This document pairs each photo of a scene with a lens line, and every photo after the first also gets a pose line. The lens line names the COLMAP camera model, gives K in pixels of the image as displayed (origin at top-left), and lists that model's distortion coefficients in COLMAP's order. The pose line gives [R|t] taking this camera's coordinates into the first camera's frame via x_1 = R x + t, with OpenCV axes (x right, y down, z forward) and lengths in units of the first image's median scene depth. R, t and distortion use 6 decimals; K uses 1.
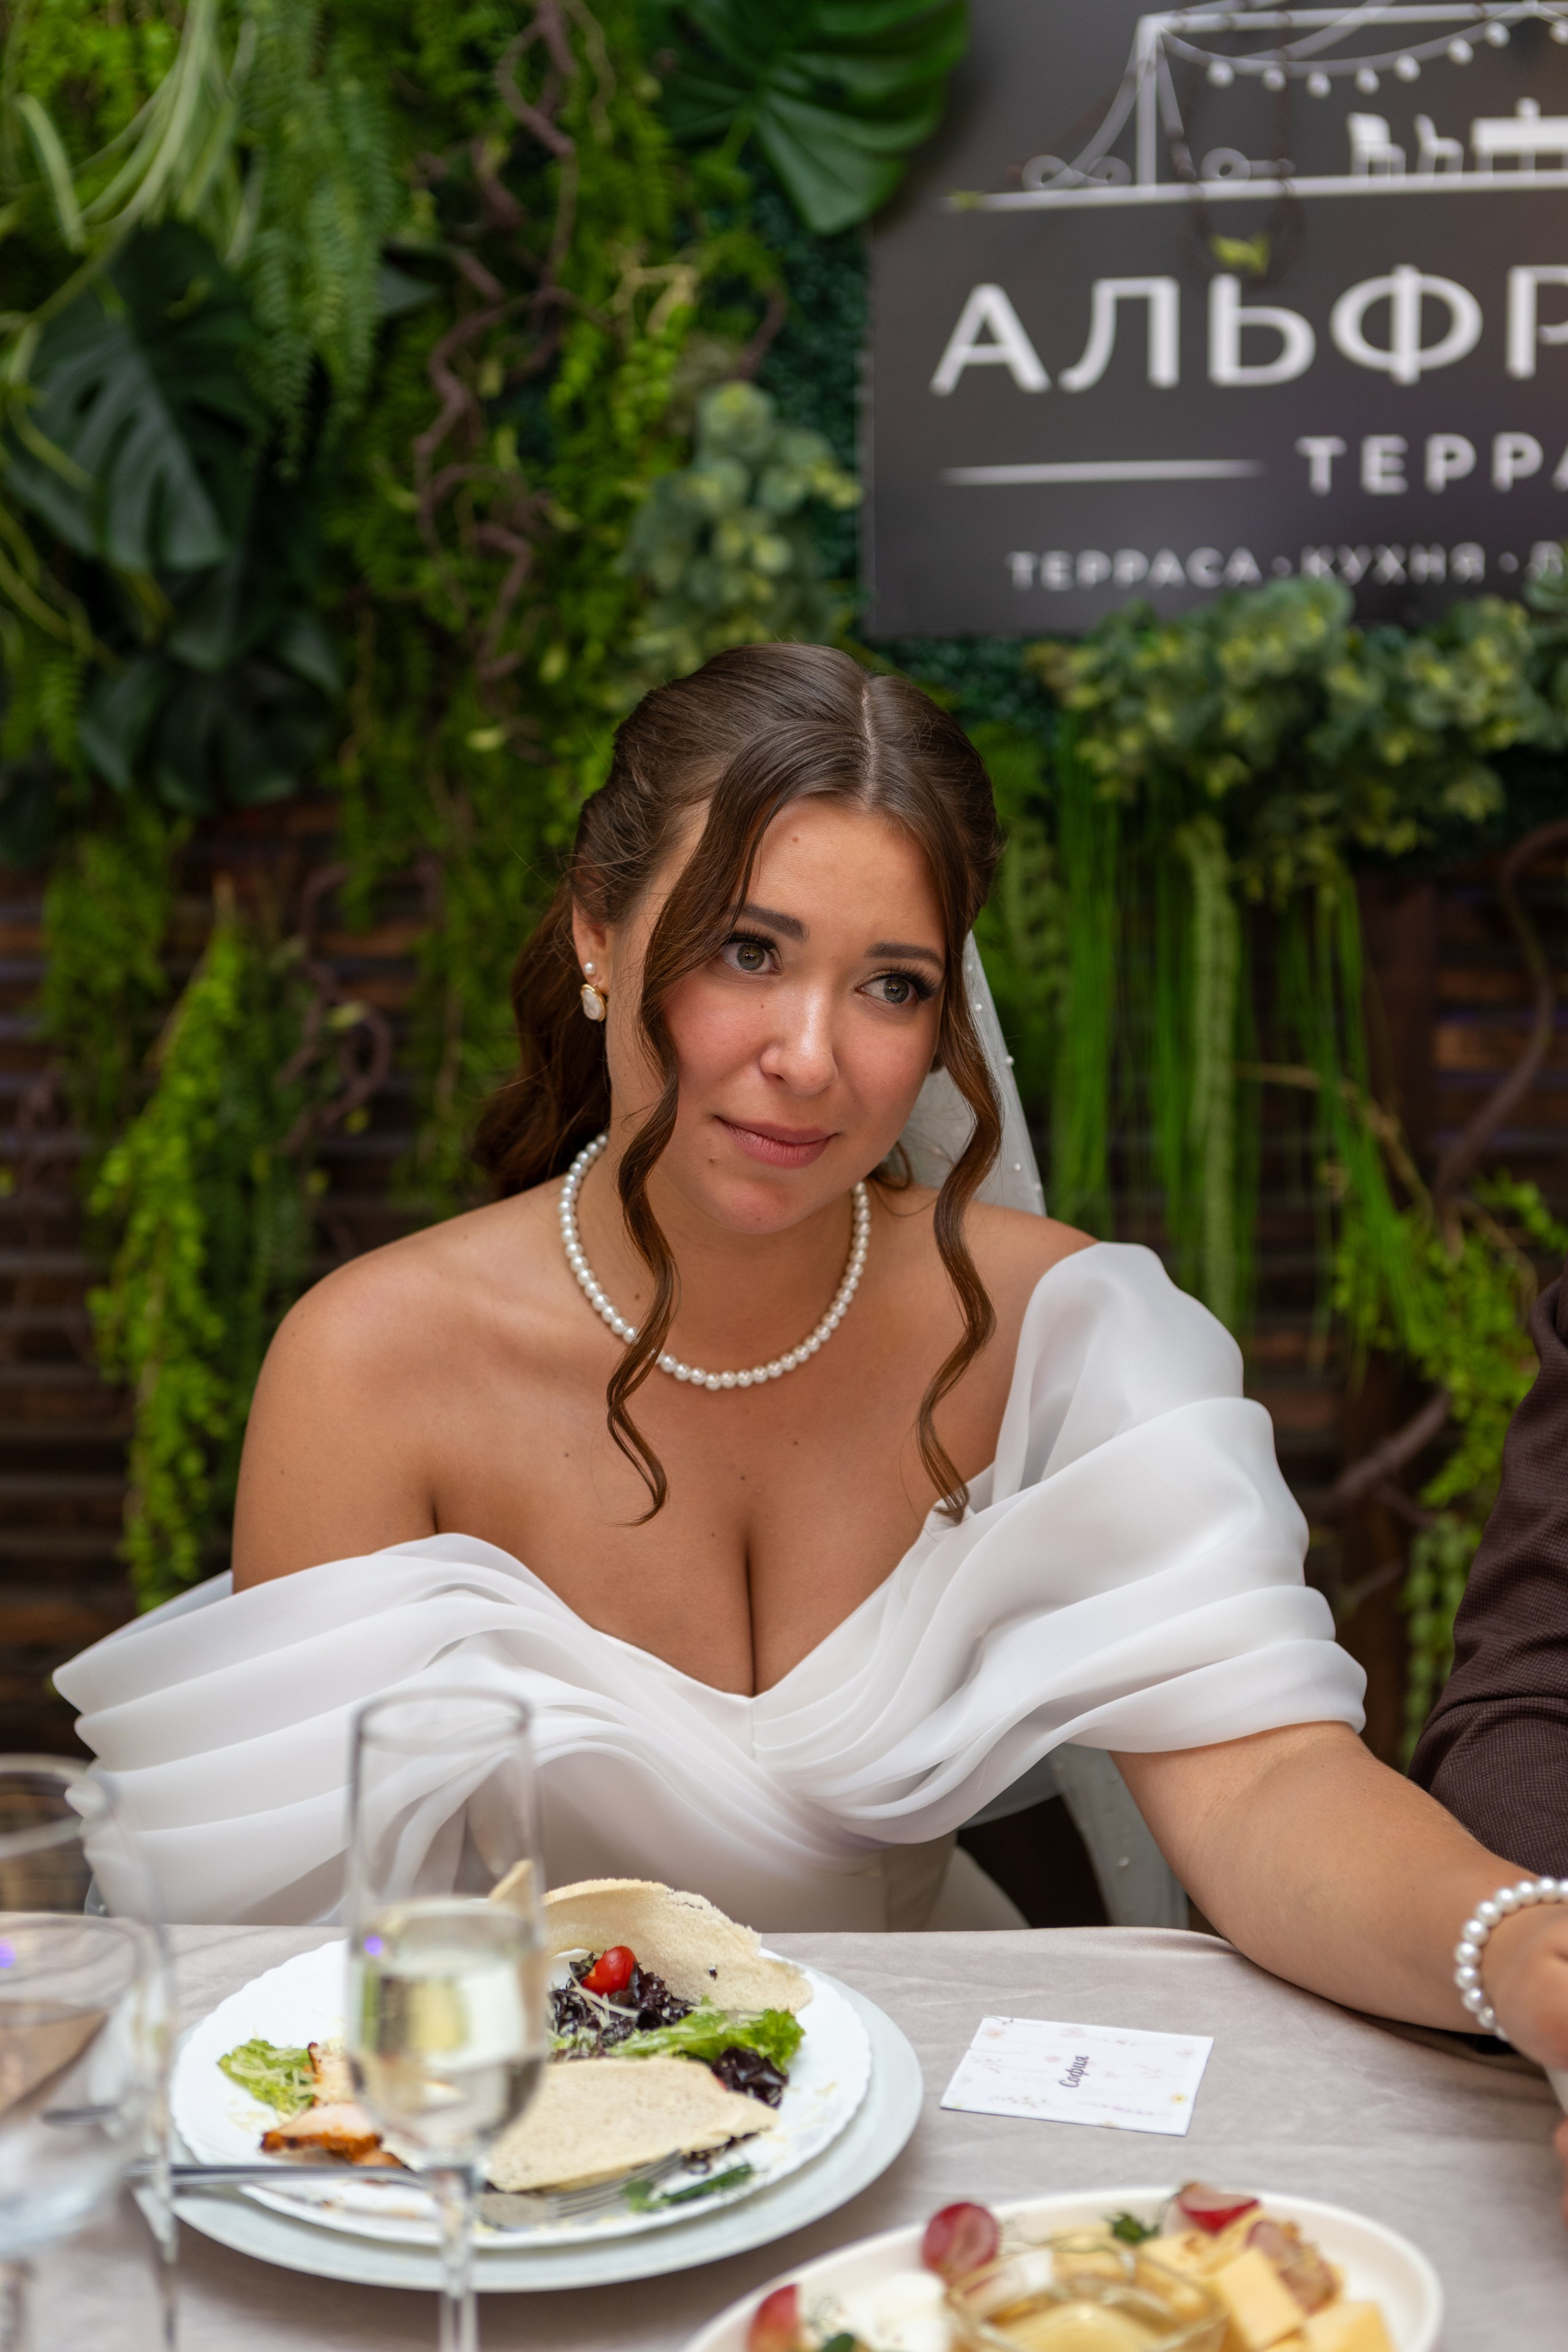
lens RADIAL K [[3013.4, 0, 728.3], [0, 3013.4, 1187.1], [0, 0, 1]] dist [-0.012764, 0.000000]
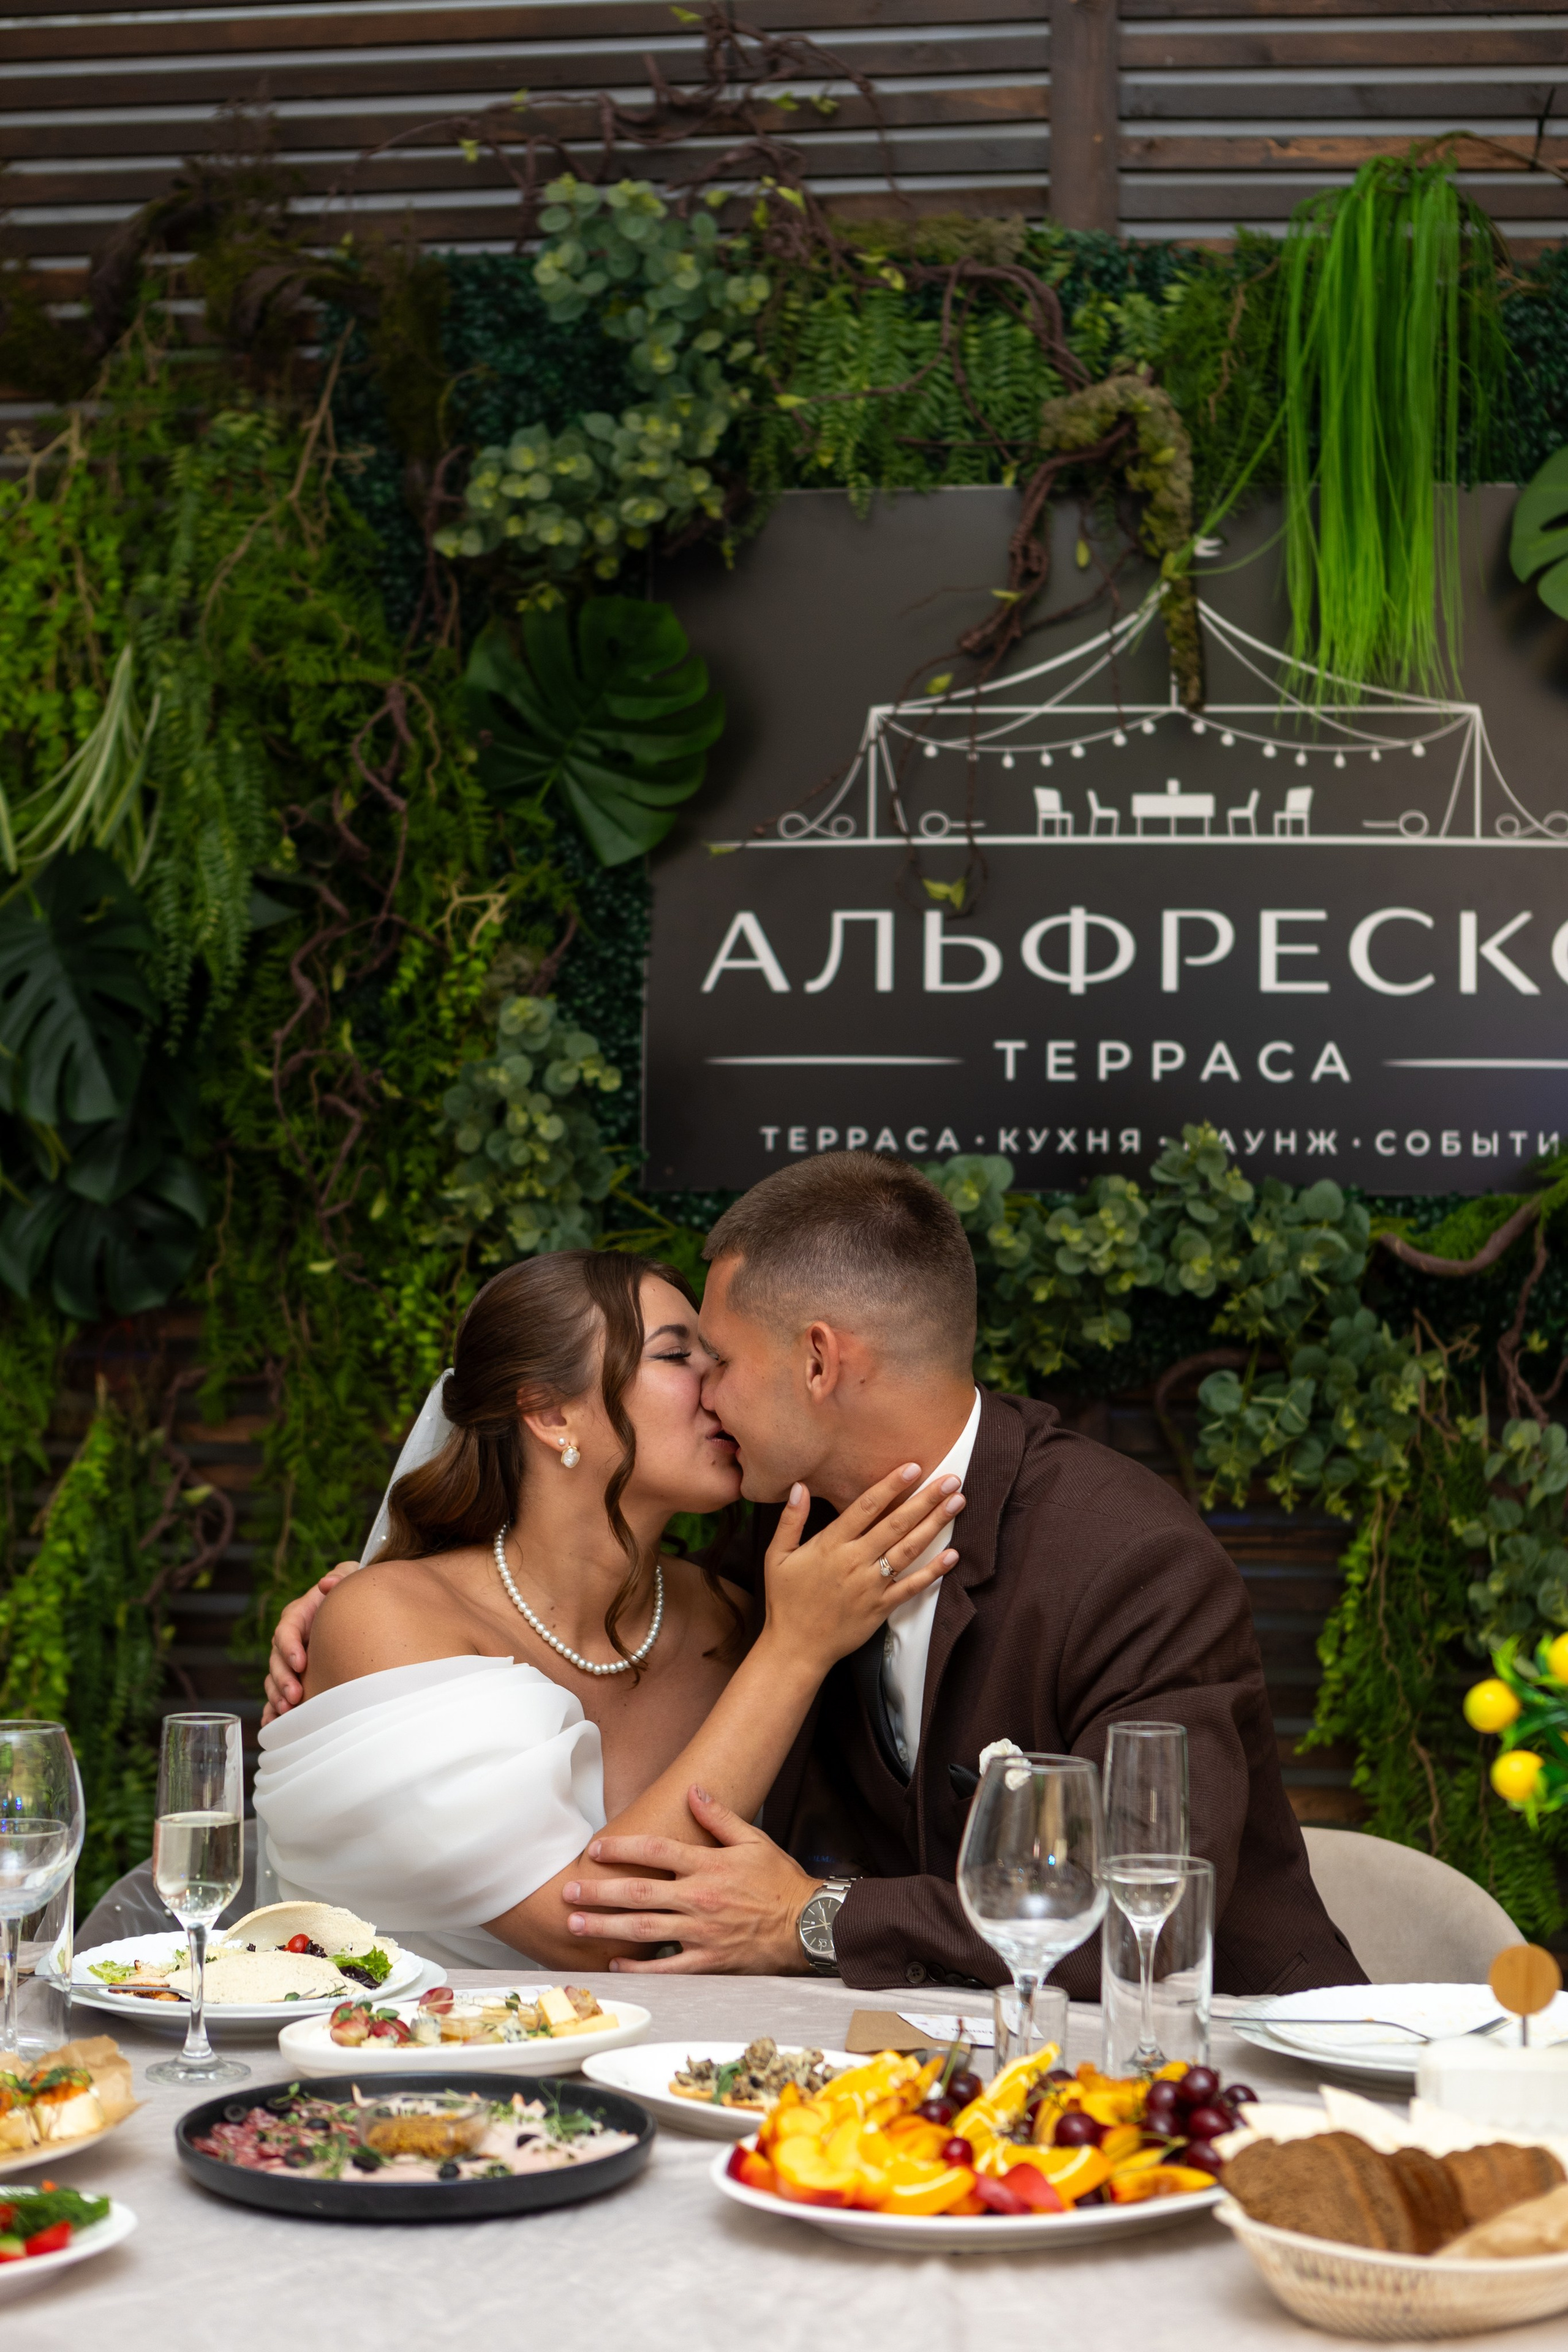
lens RADIAL K [[4532.5, 0, 747.5], [0, 4532.5, 1058.0], [0, 0, 1]] dist [-0.040400, 0.000000]
pose [[0.999595, 0.021740, -0.018375, 0.124019], [-0.024717, 0.983090, -0.181445, 0.097796], [0.014120, 0.181826, 0.983229, -0.821876]]
